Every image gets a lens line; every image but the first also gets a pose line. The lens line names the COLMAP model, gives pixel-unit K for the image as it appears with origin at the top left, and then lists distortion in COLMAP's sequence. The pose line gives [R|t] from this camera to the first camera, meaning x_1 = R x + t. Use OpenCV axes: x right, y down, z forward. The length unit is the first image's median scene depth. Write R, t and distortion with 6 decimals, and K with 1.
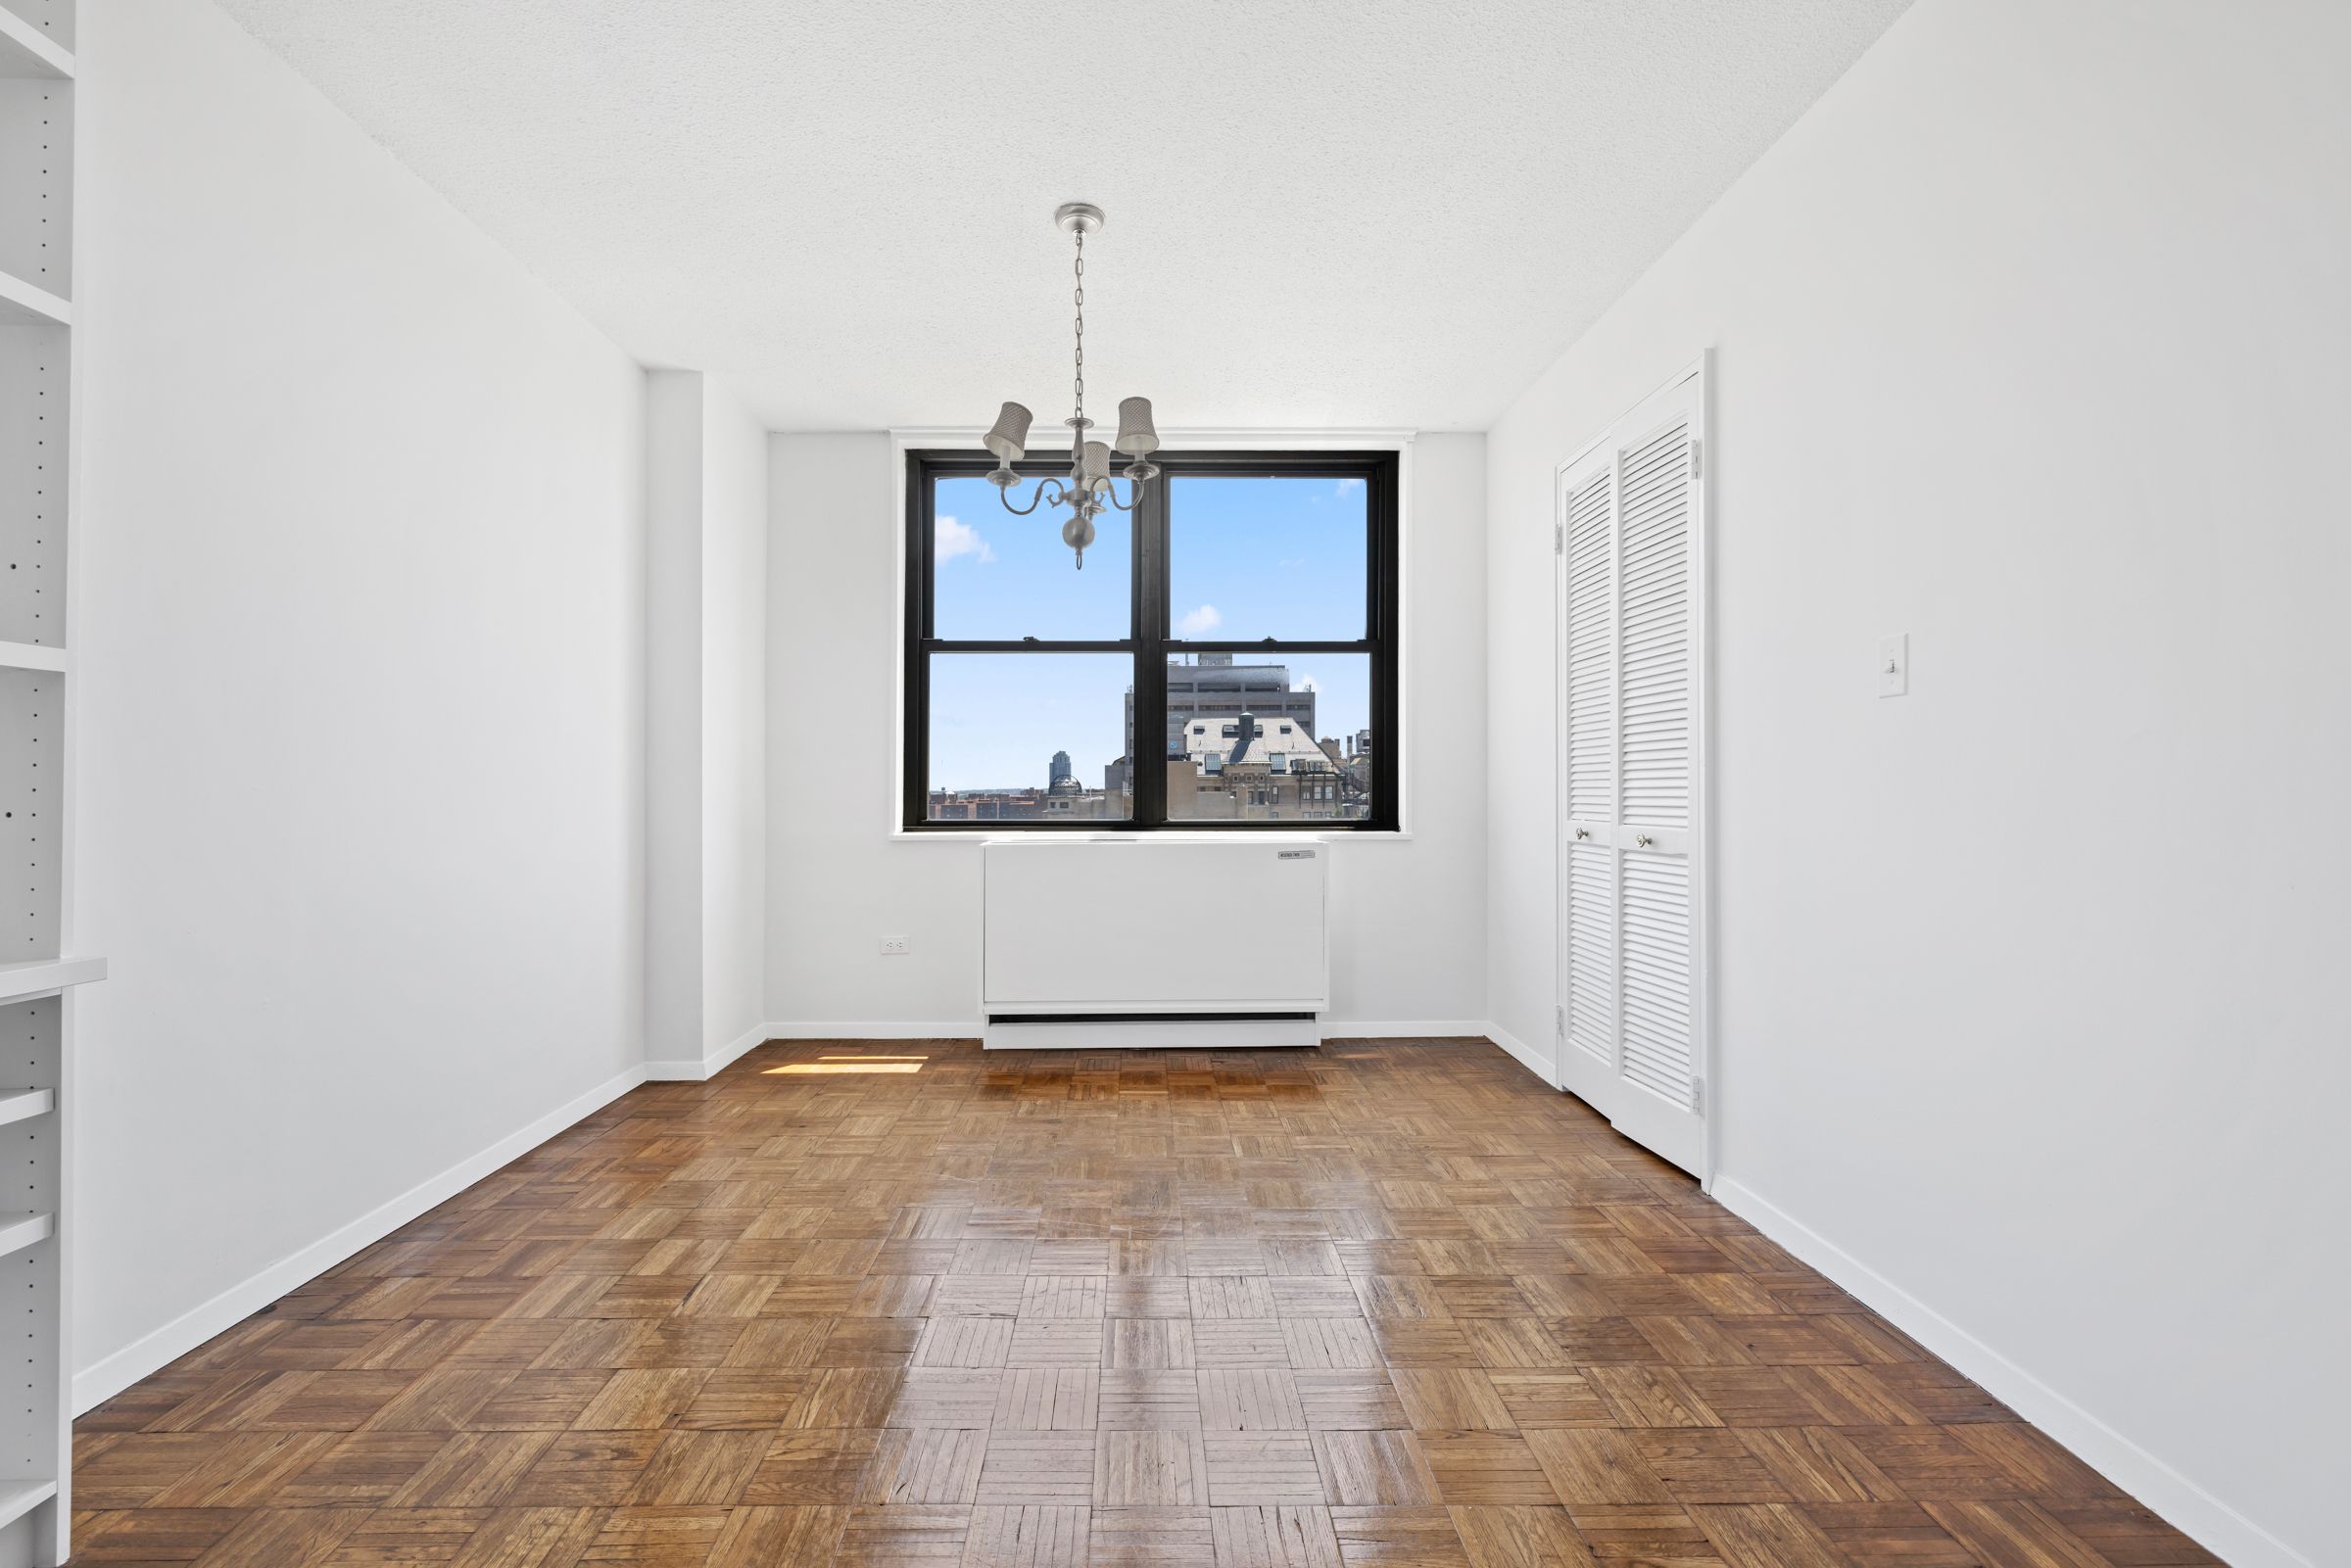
lens RADIAL K [[1015.7, 0, 1164.6], [0, 1015.7, 774.3], [0, 0, 1]] dist [-0.000345, 0.000173]
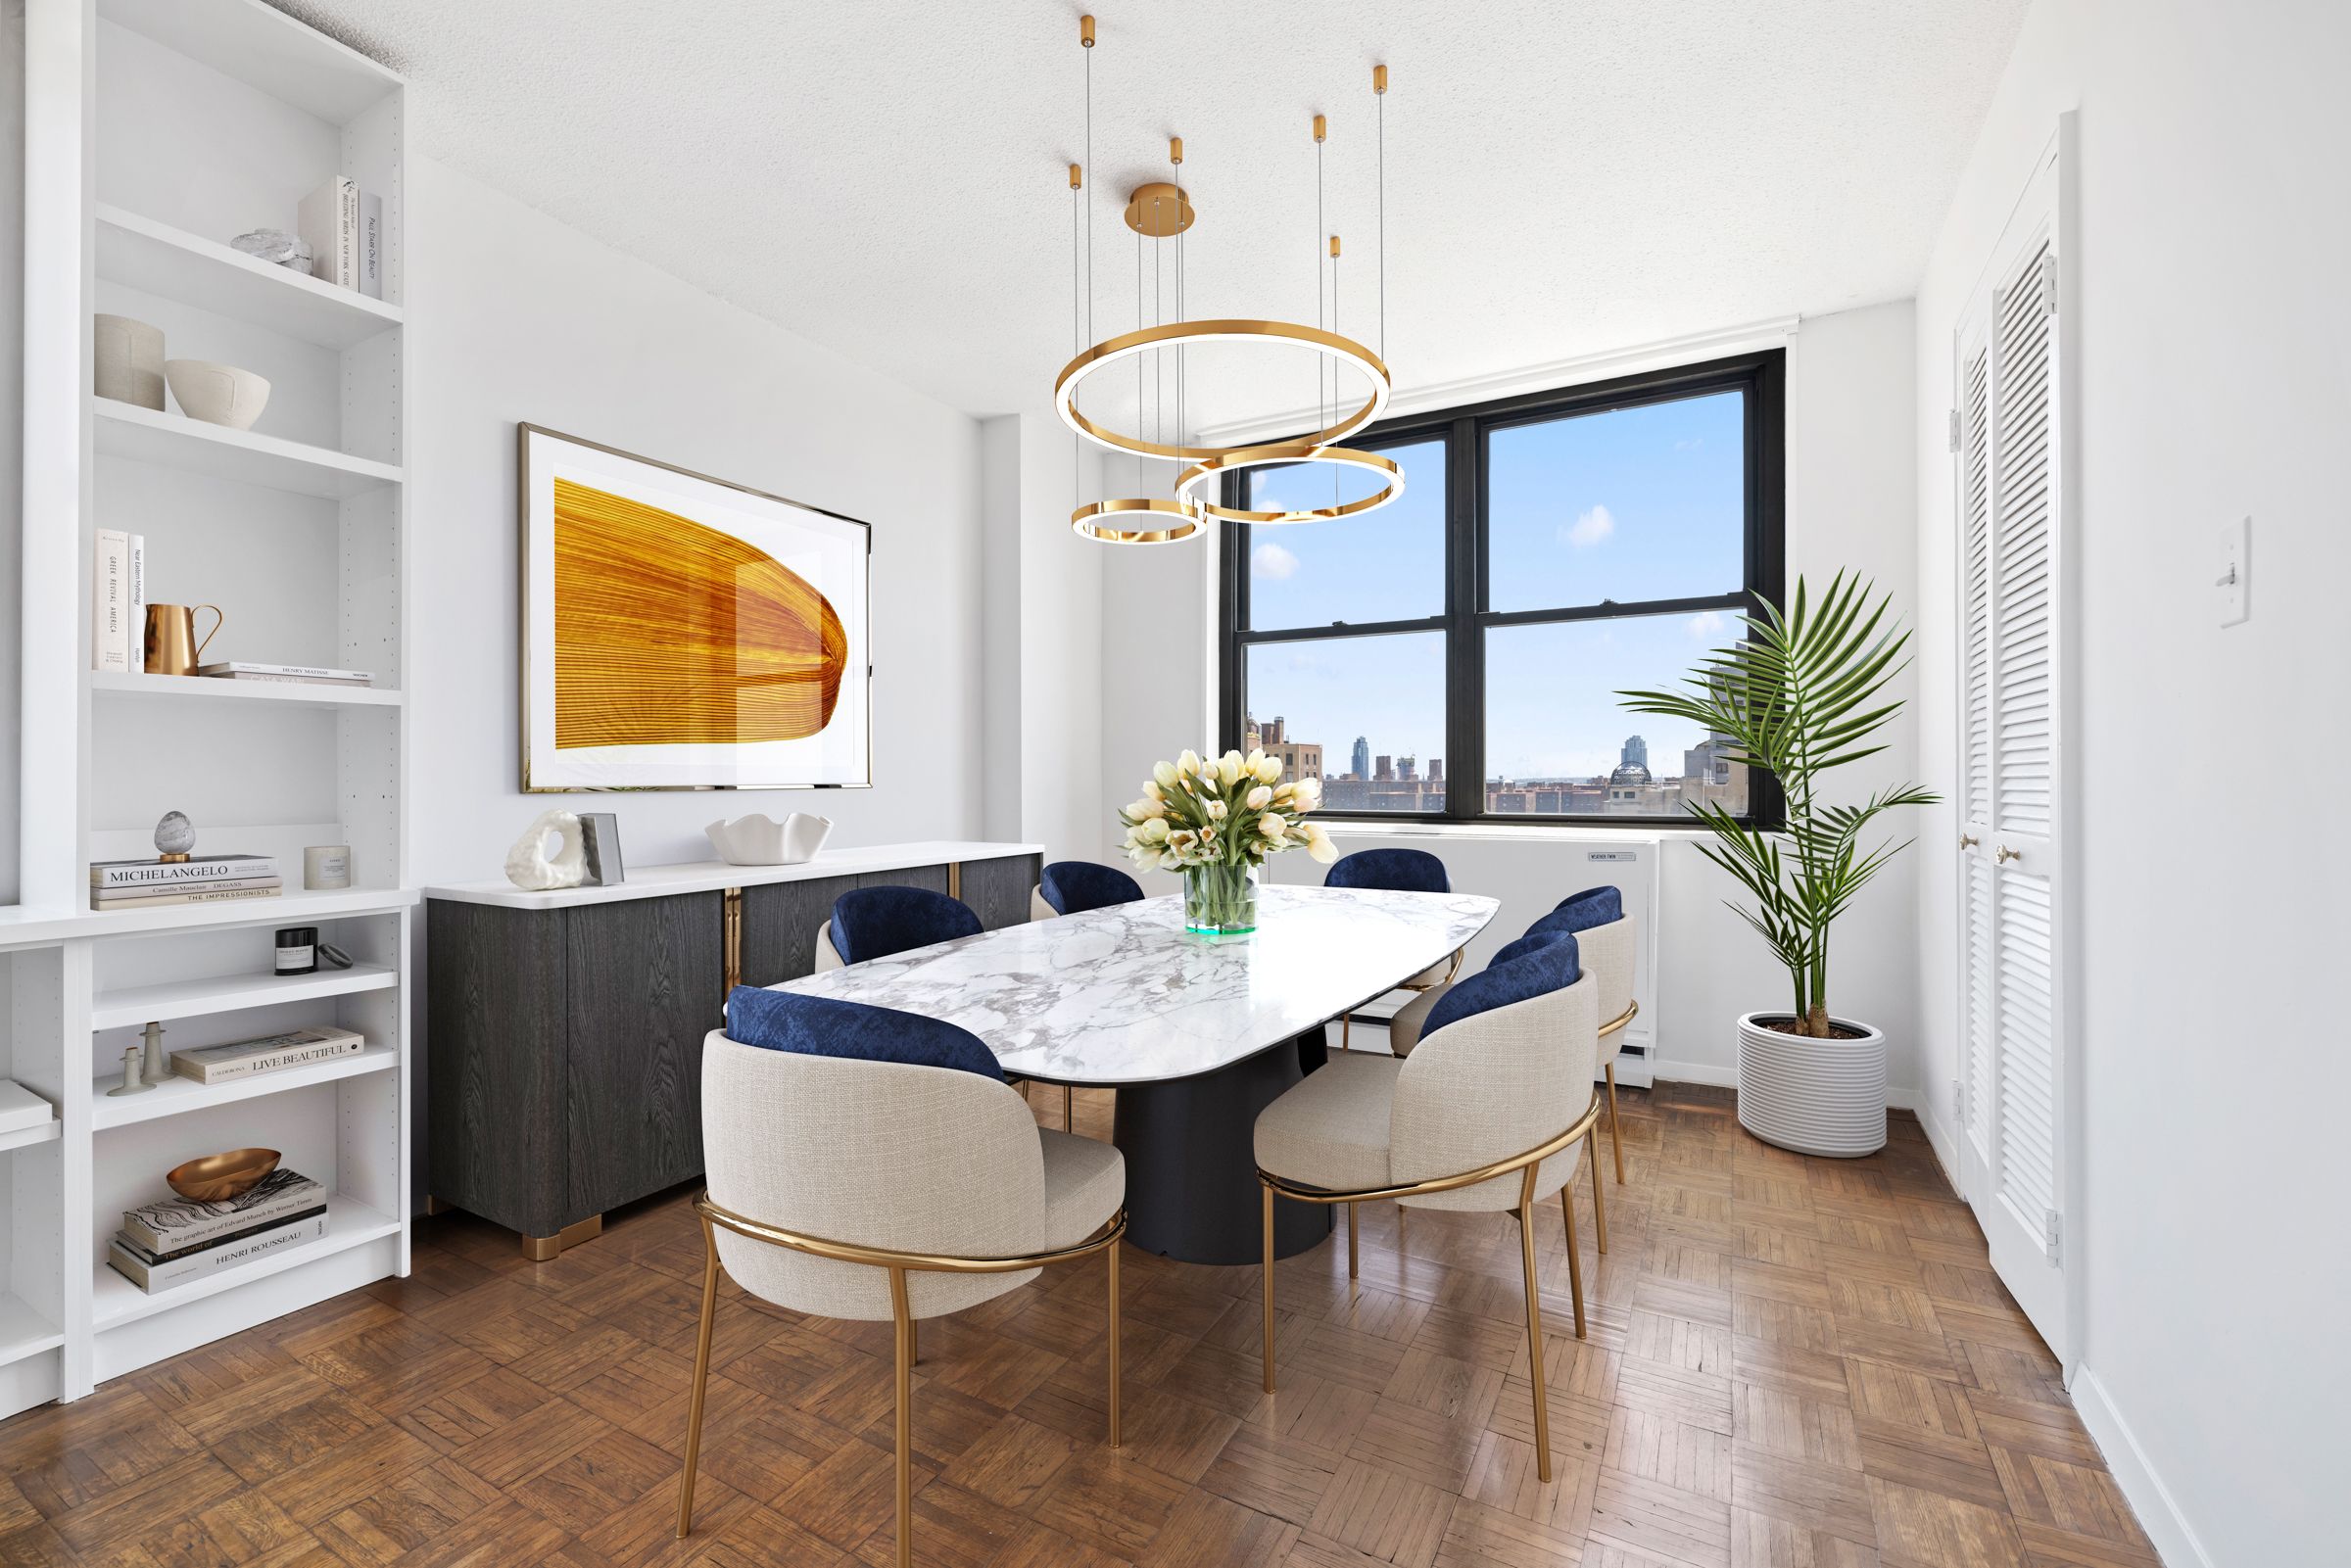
lens RADIAL K [[1021.1, 0, 1167.1], [0, 1021.1, 766.7], [0, 0, 1]] dist [0.000000, 0.000441]
pose [[0.859860, -0.006090, -0.510494, 0.310606], [0.008147, 0.999965, 0.001793, 0.000073], [0.510465, -0.005701, 0.859880, 0.107844]]
